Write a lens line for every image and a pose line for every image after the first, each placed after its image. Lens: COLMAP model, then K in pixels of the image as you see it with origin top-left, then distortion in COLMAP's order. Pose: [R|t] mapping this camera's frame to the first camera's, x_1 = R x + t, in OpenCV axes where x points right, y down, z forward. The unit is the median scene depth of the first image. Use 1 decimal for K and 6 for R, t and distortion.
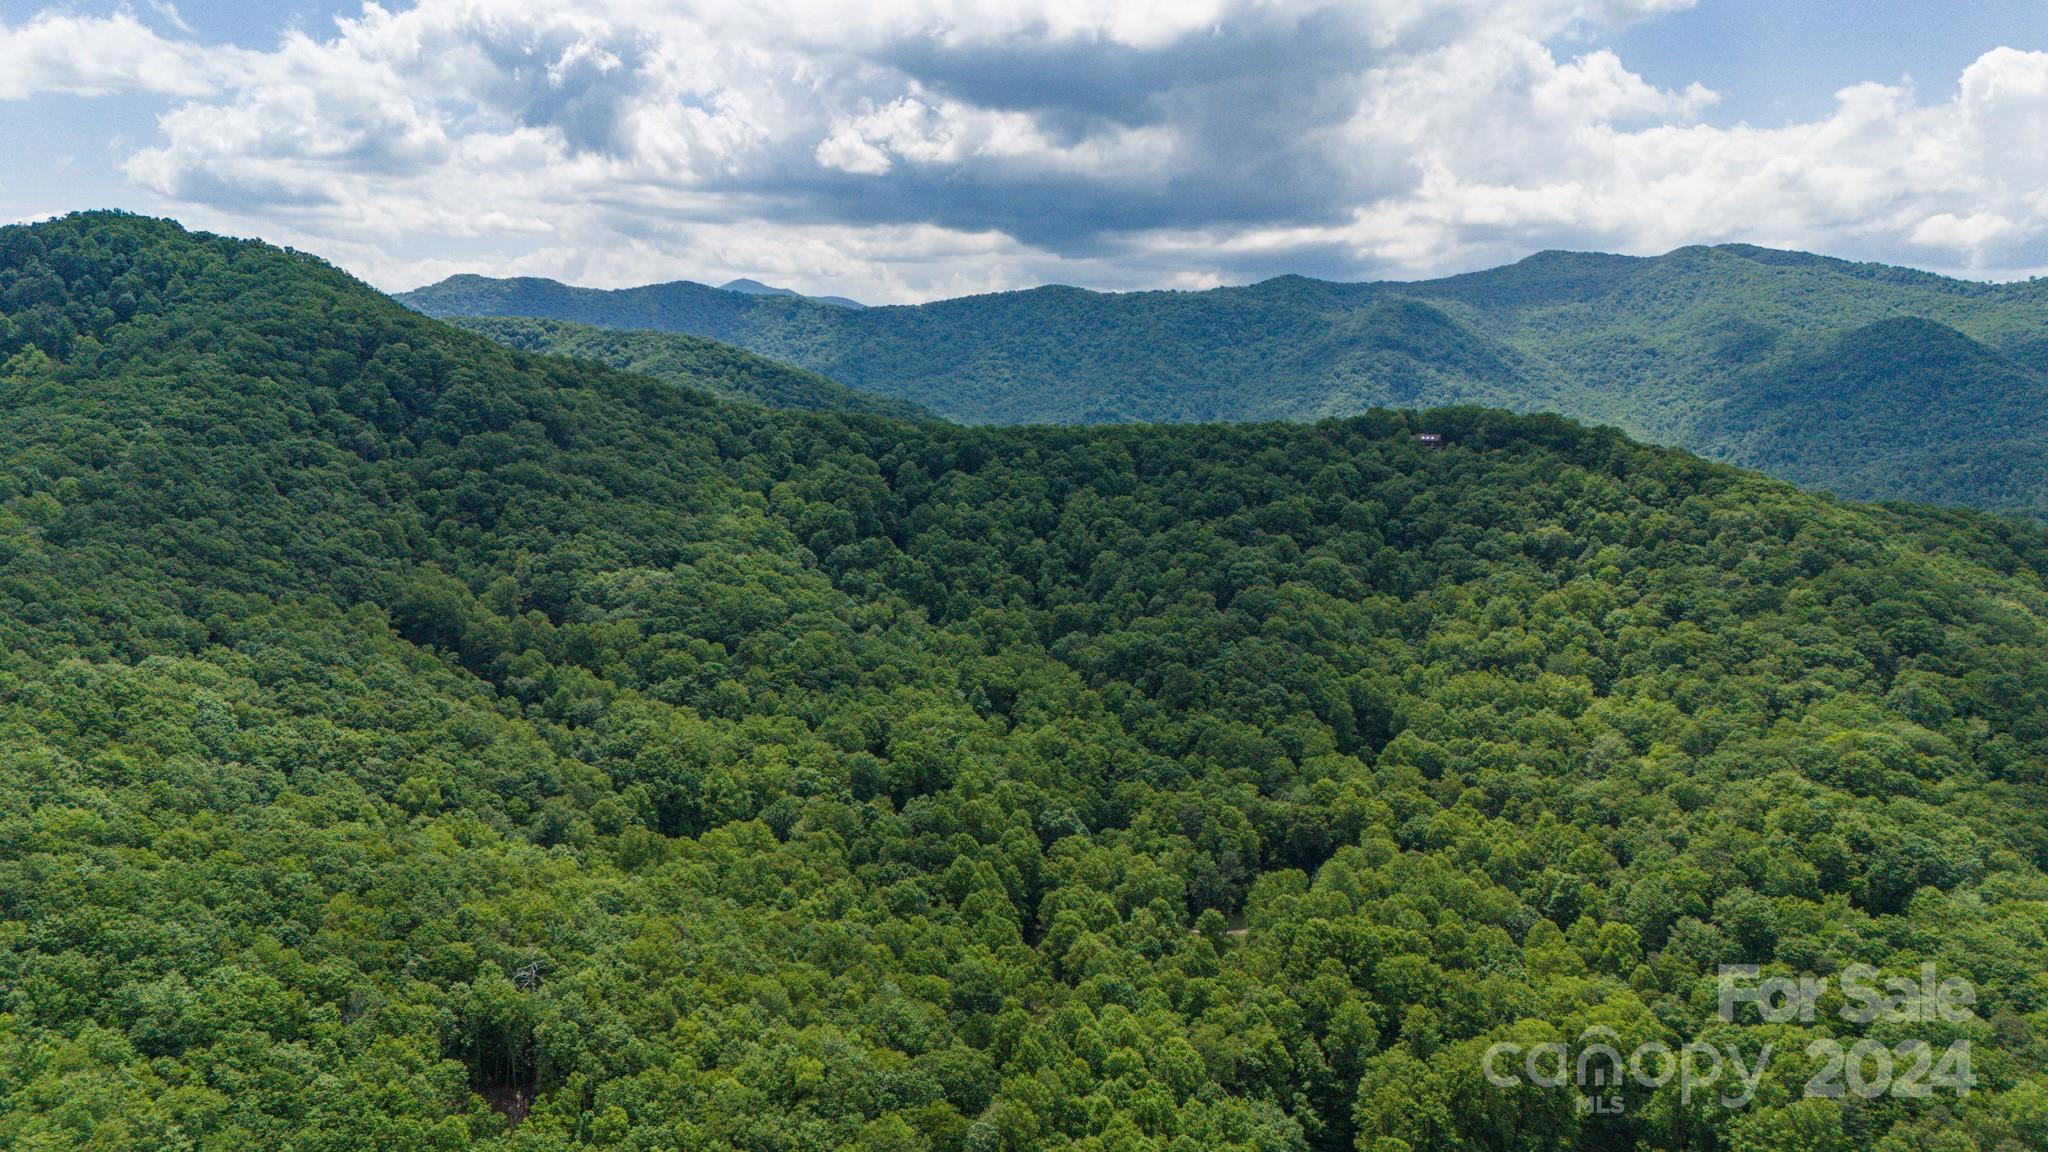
lens RADIAL K [[1493.4, 0, 1007.3], [0, 1493.4, 622.2], [0, 0, 1]] dist [0.076132, -0.069214]
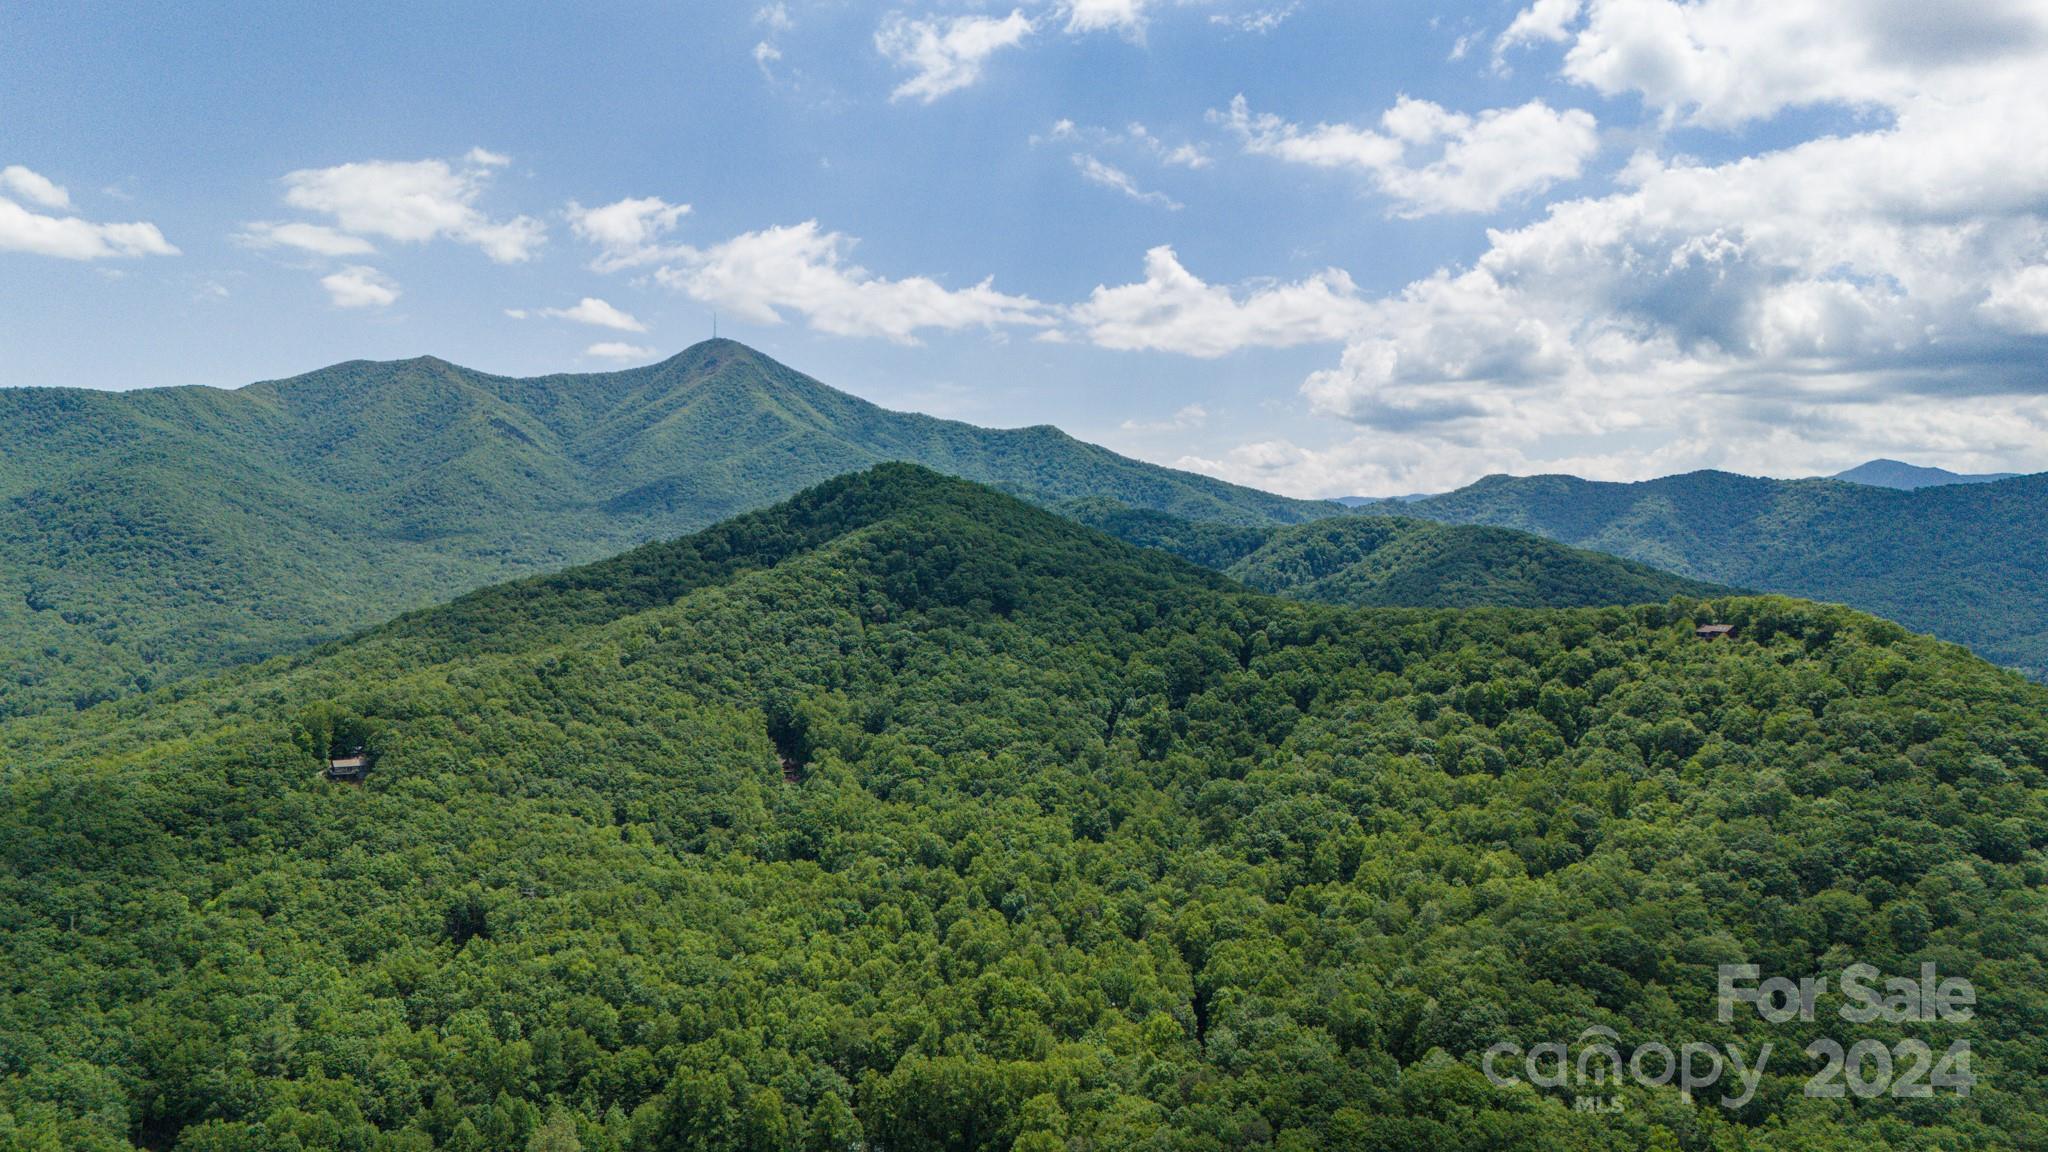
lens RADIAL K [[1493.4, 0, 1013.6], [0, 1493.4, 574.4], [0, 0, 1]] dist [0.076132, -0.069214]
pose [[0.749249, 0.001136, -0.662288, 0.127420], [-0.105339, 0.987473, -0.117477, 0.000684], [0.653858, 0.157784, 0.739983, -0.001969]]
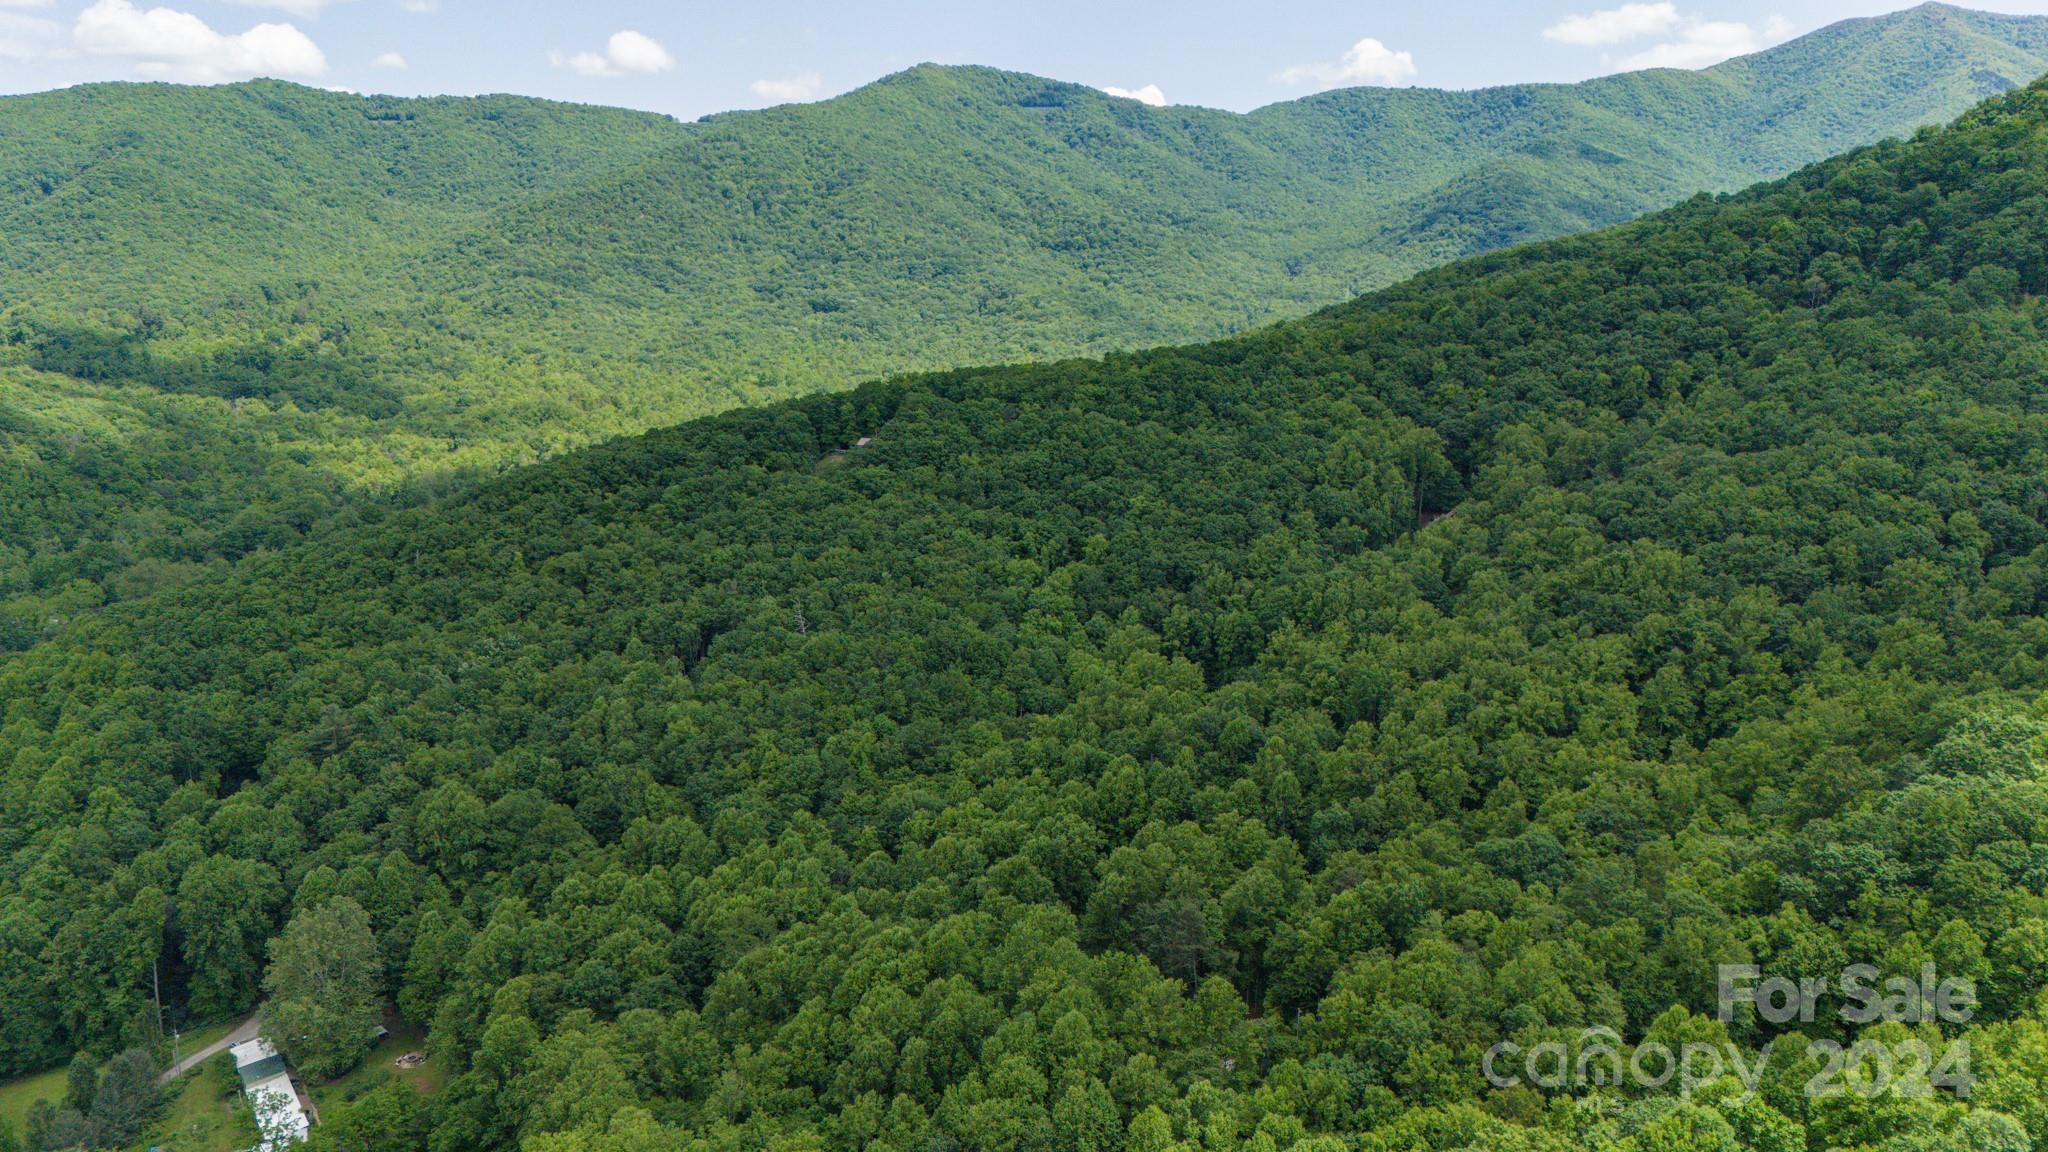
lens RADIAL K [[1493.4, 0, 1034.4], [0, 1493.4, 583.5], [0, 0, 1]] dist [0.076132, -0.069214]
pose [[-0.098515, 0.201554, -0.974510, 0.098848], [-0.166746, 0.962085, 0.215841, -0.013738], [0.981066, 0.183760, -0.061172, 0.125492]]
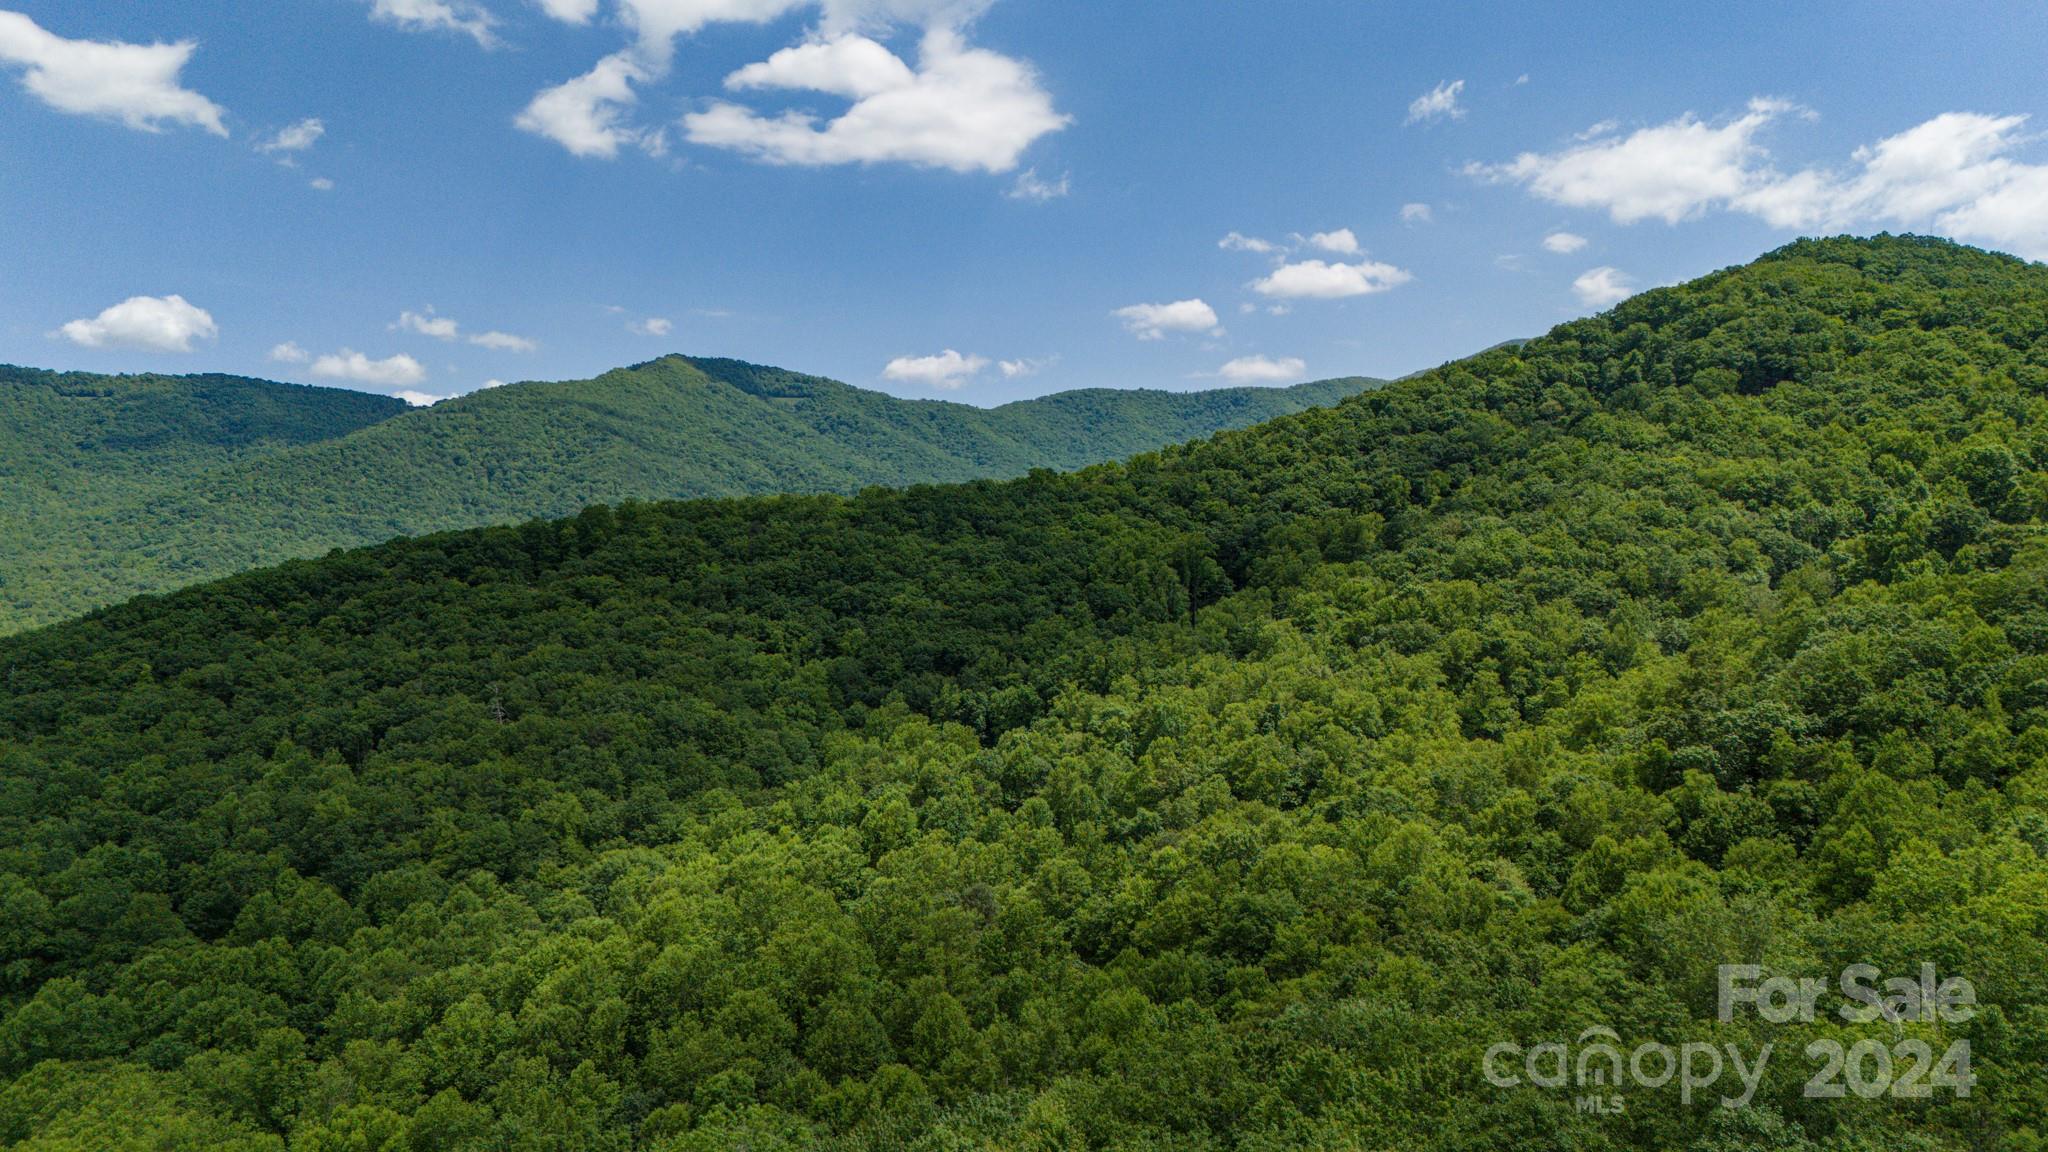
lens RADIAL K [[1493.4, 0, 1031.3], [0, 1493.4, 587.6], [0, 0, 1]] dist [0.076132, -0.069214]
pose [[0.063722, 0.002806, -0.997964, 0.086618], [-0.158039, 0.987406, -0.007315, 0.007393], [0.985375, 0.158184, 0.063363, 0.128198]]
